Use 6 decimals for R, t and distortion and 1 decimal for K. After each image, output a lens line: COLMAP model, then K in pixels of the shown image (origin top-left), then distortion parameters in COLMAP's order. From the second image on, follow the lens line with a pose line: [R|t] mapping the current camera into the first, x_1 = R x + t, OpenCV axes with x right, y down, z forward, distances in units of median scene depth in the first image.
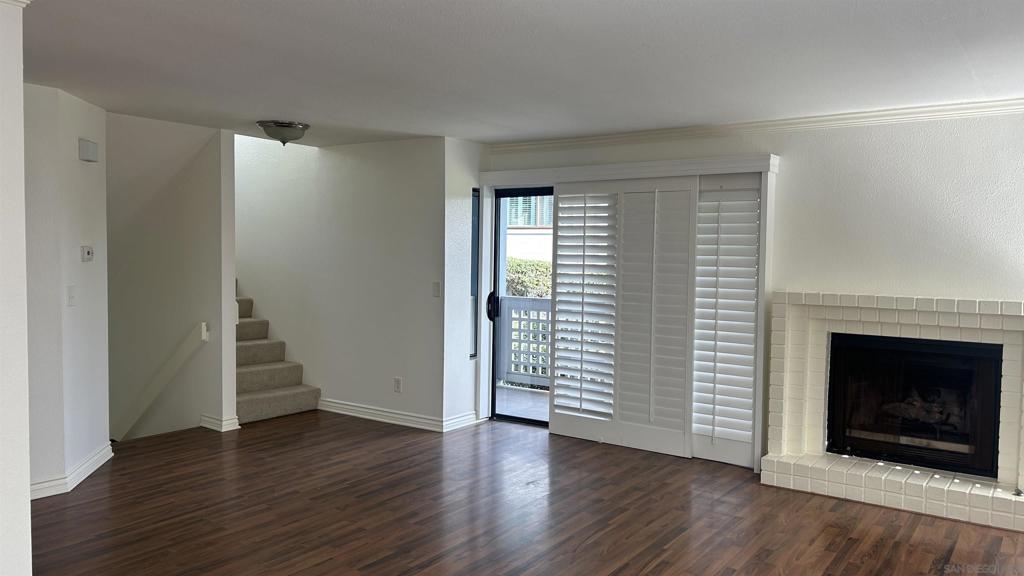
lens RADIAL K [[761.0, 0, 512.0], [0, 761.0, 288.0], [0, 0, 1]] dist [0.069834, -0.088701]
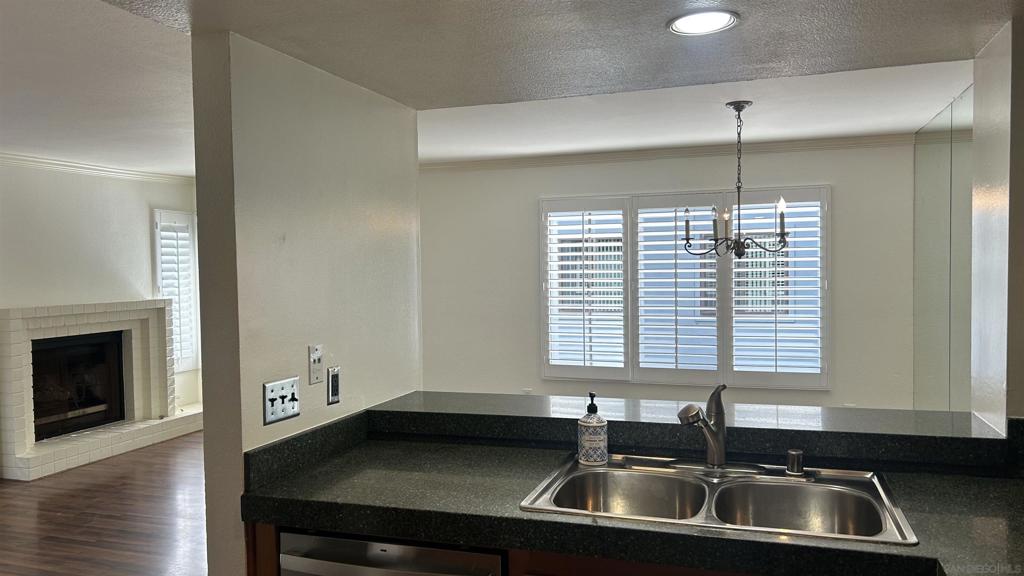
lens RADIAL K [[761.0, 0, 512.0], [0, 761.0, 288.0], [0, 0, 1]] dist [0.069834, -0.088701]
pose [[-0.279438, -0.043181, 0.959192, -0.785298], [0.053040, 0.996769, 0.060324, -0.045948], [-0.958698, 0.067732, -0.276244, 0.525354]]
